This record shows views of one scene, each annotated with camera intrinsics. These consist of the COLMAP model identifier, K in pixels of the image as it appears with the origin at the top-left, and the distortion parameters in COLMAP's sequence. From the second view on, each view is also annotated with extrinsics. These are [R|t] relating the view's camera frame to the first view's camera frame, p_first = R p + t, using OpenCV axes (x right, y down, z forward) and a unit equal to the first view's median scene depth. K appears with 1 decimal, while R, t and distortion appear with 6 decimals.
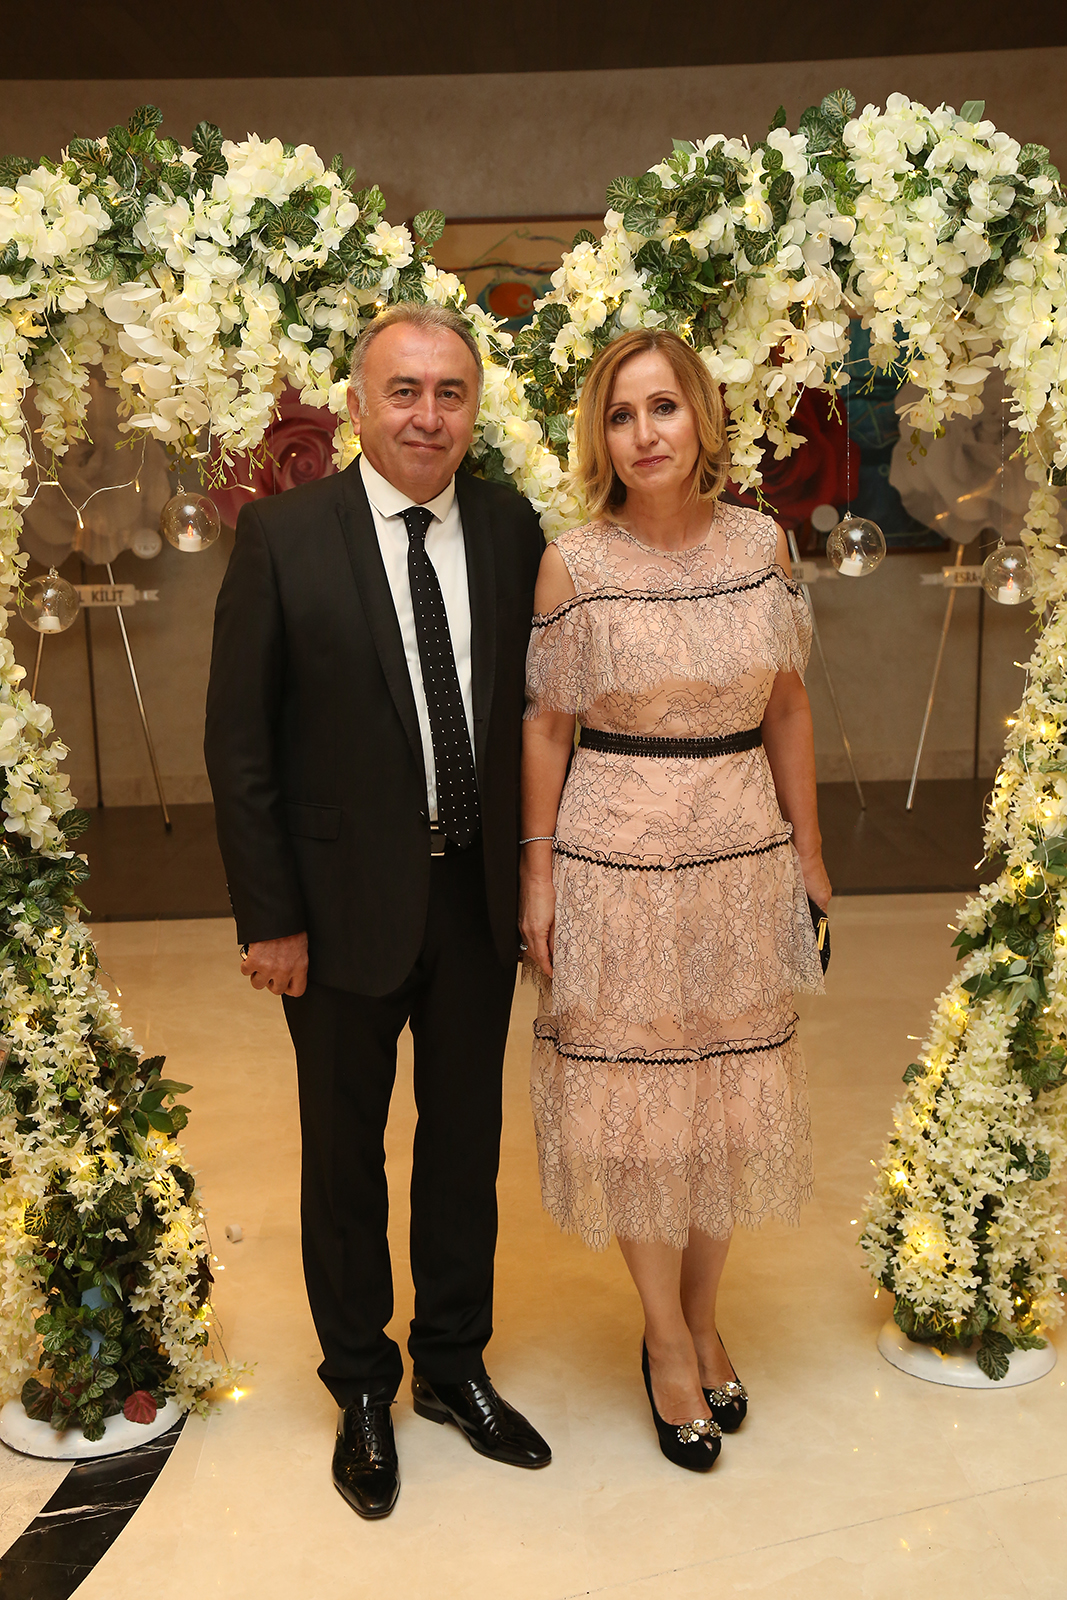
lens RADIAL K [[1806.8, 0, 526.1], [0, 1806.8, 796.4], [0, 0, 1]] dist [0.077983, 0.038102]
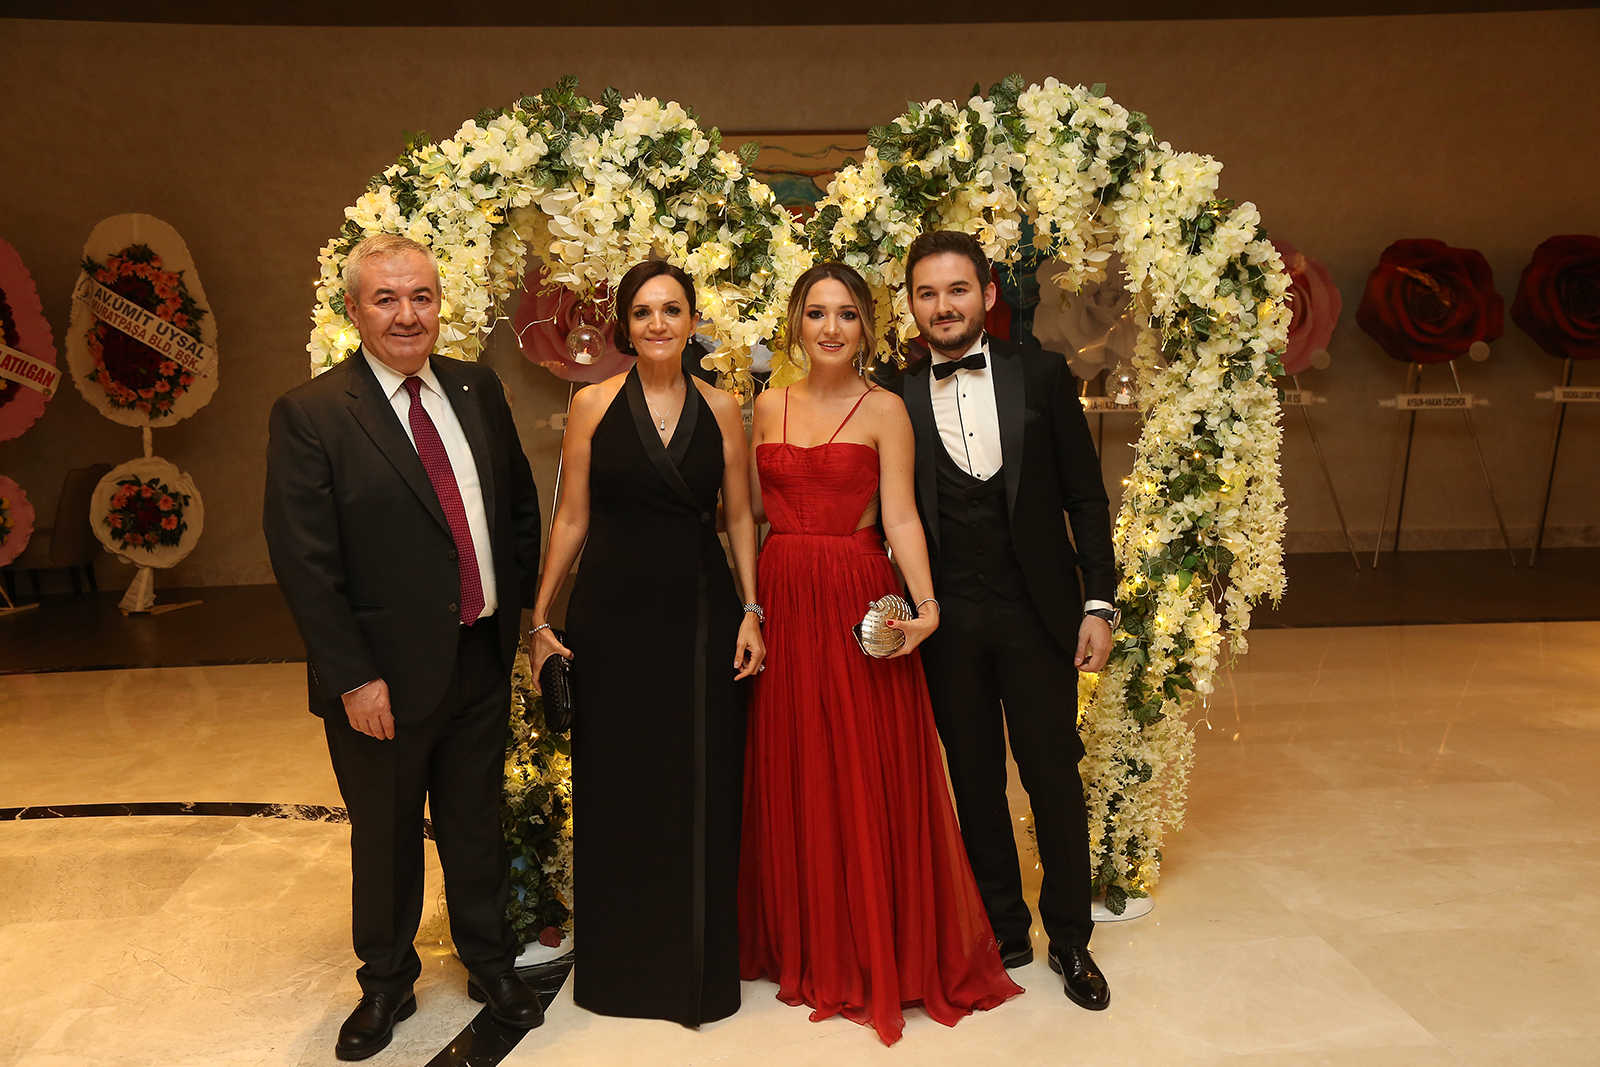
lens RADIAL K [[1514.1, 0, 799.4], [0, 1514.1, 564.9], [0, 0, 1]] dist [0.009710, 0.030949]
pose [[0.998479, 0.002666, 0.055072, -0.081720], [-0.001402, 0.999735, -0.022972, 0.061954], [-0.055119, 0.022860, 0.998218, -0.267637]]
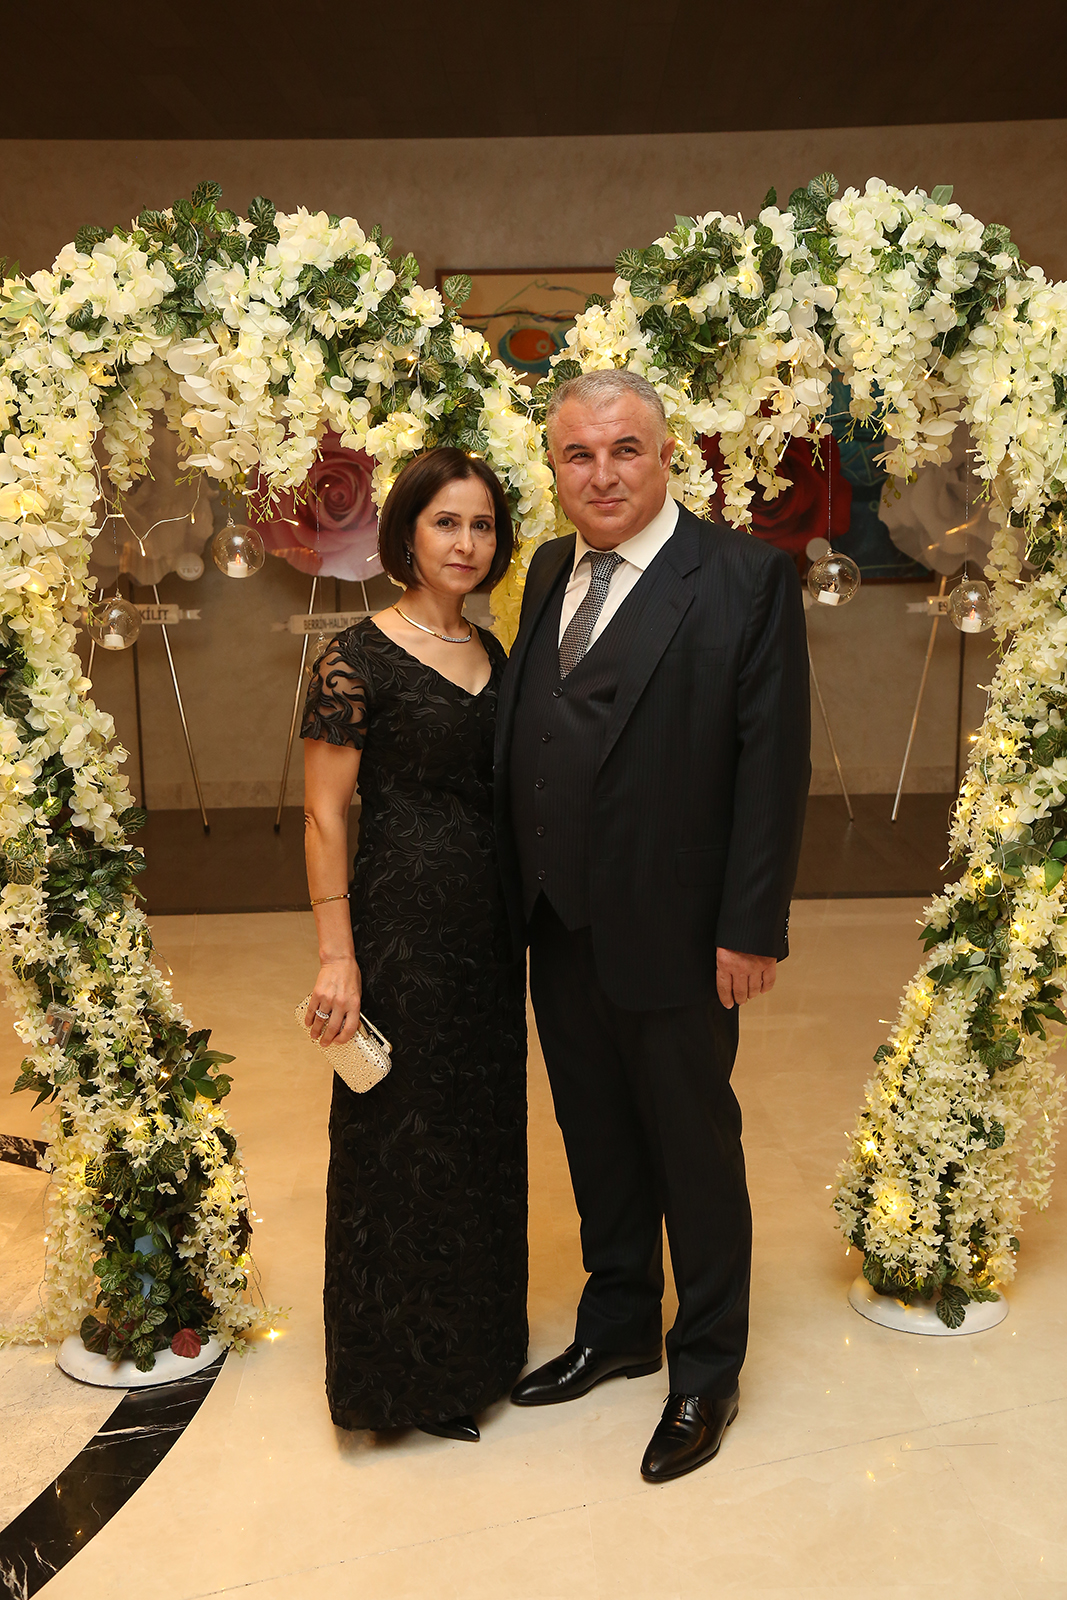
lens RADIAL K [[1715.6, 0, 533.5], [0, 1715.6, 800.0], [0, 0, 1]] dist [0.059794, 0.025456]
pose [[0.999938, 0.011120, -0.000256, -0.002519], [-0.011121, 0.999927, -0.004627, 0.005228], [0.000204, 0.004629, 0.999989, -0.060207]]
